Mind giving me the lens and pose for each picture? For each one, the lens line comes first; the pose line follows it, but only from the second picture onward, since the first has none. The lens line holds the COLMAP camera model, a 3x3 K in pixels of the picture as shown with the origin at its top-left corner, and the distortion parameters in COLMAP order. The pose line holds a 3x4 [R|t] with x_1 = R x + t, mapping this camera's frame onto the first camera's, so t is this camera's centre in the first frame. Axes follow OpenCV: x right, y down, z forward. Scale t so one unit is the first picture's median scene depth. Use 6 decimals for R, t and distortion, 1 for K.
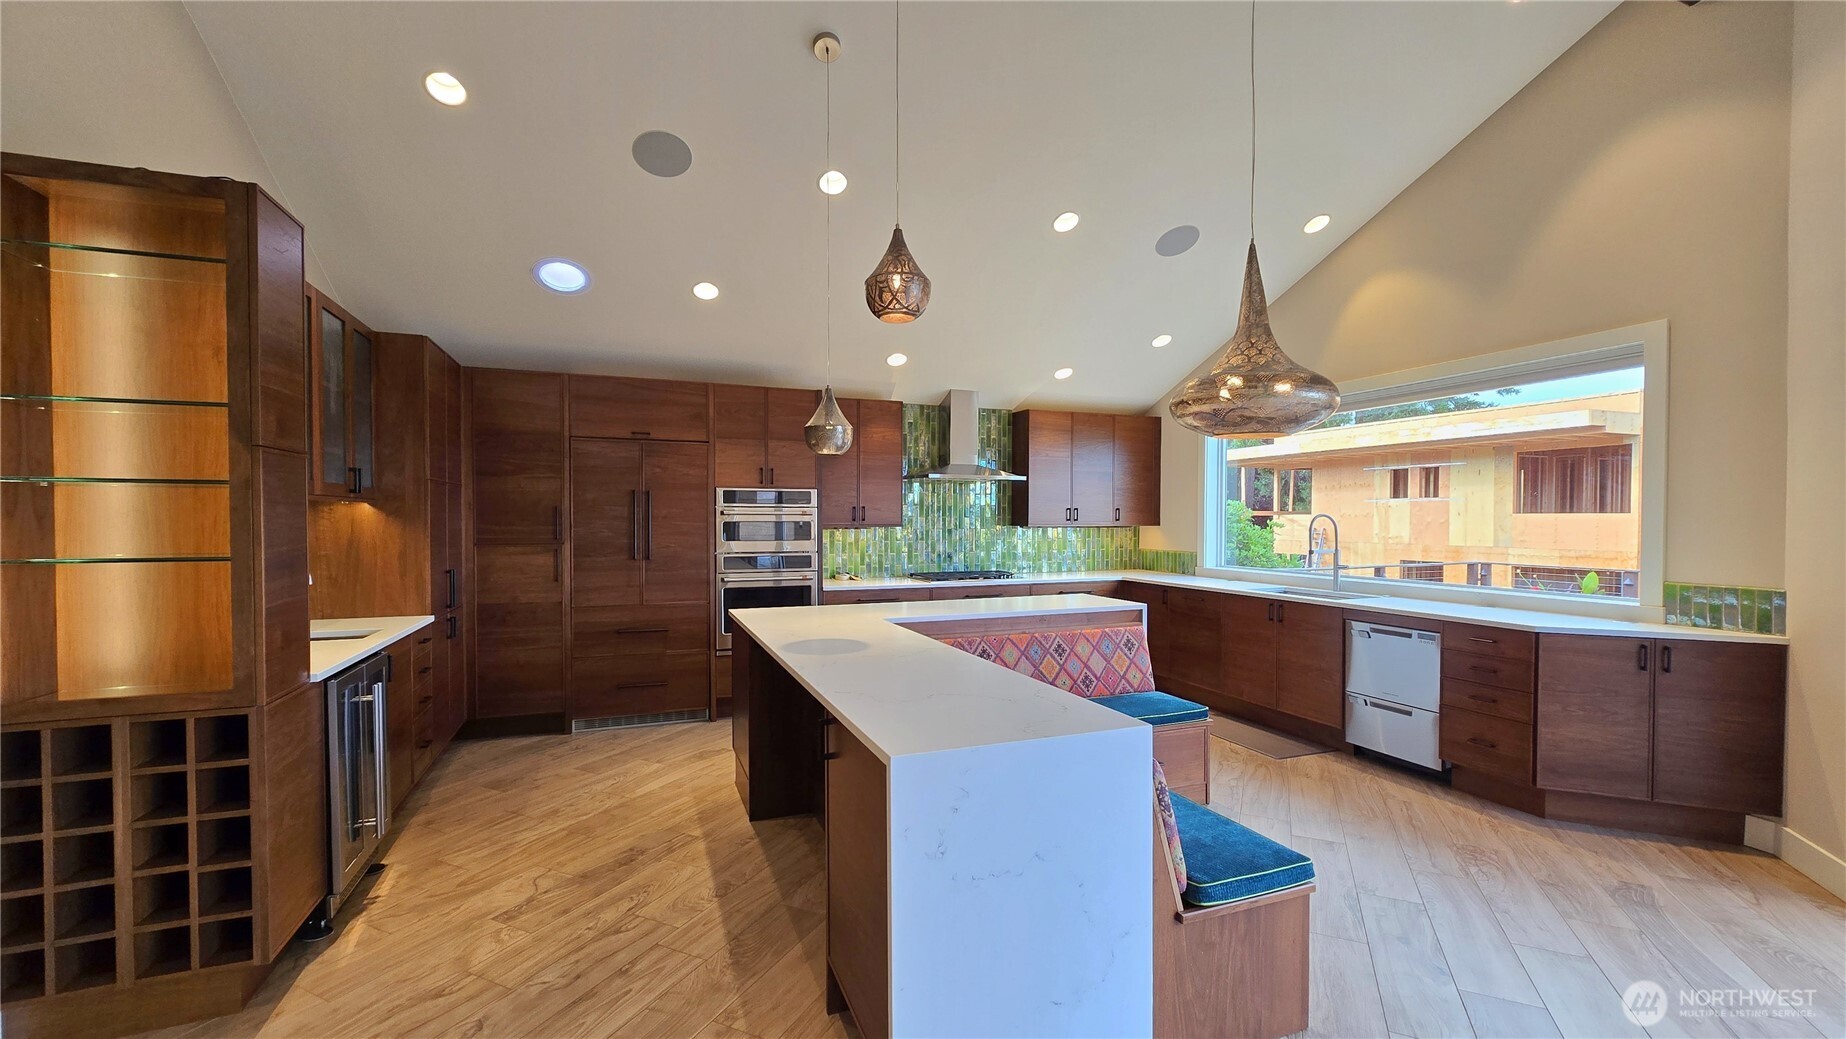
lens RADIAL K [[746.8, 0, 918.9], [0, 746.8, 533.5], [0, 0, 1]] dist [-0.000259, 0.000004]
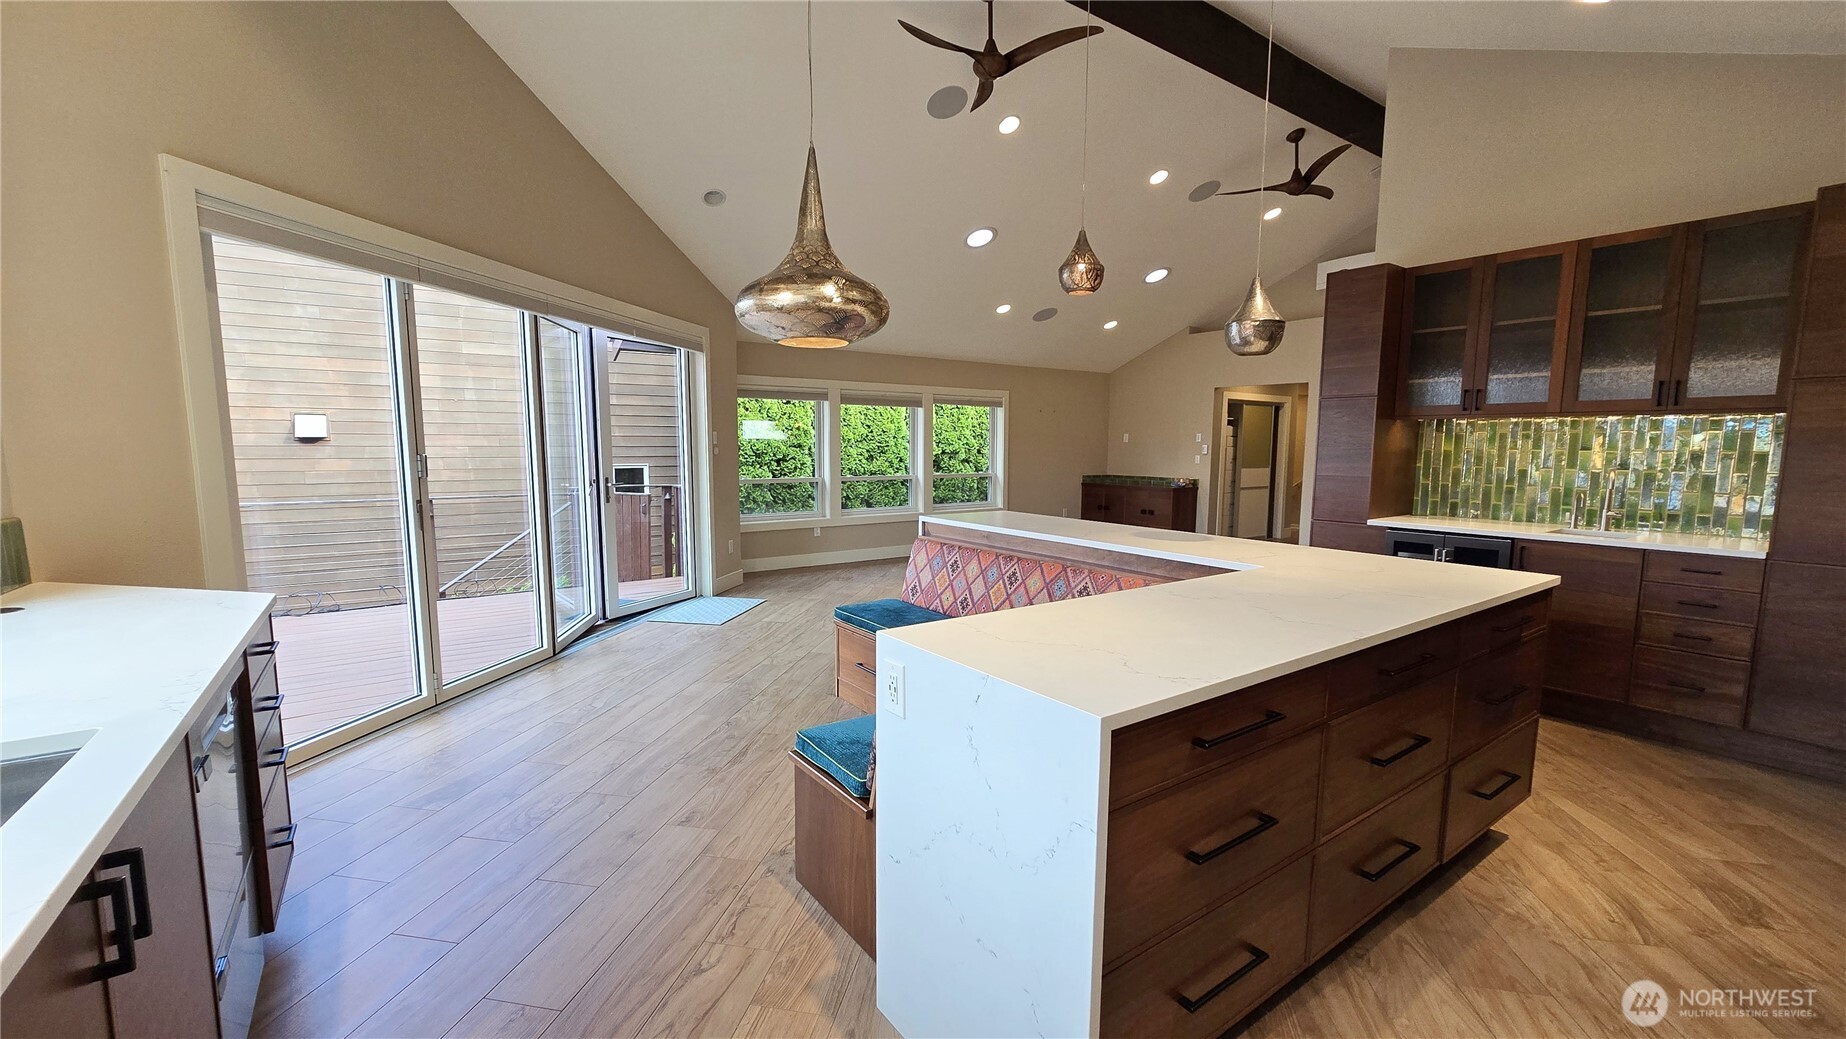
lens RADIAL K [[746.8, 0, 918.9], [0, 746.8, 533.5], [0, 0, 1]] dist [-0.000259, 0.000004]
pose [[-0.968392, 0.025061, -0.248172, 0.409611], [-0.010032, 0.990222, 0.139142, -0.011160], [0.249232, 0.137234, -0.958671, 1.489003]]
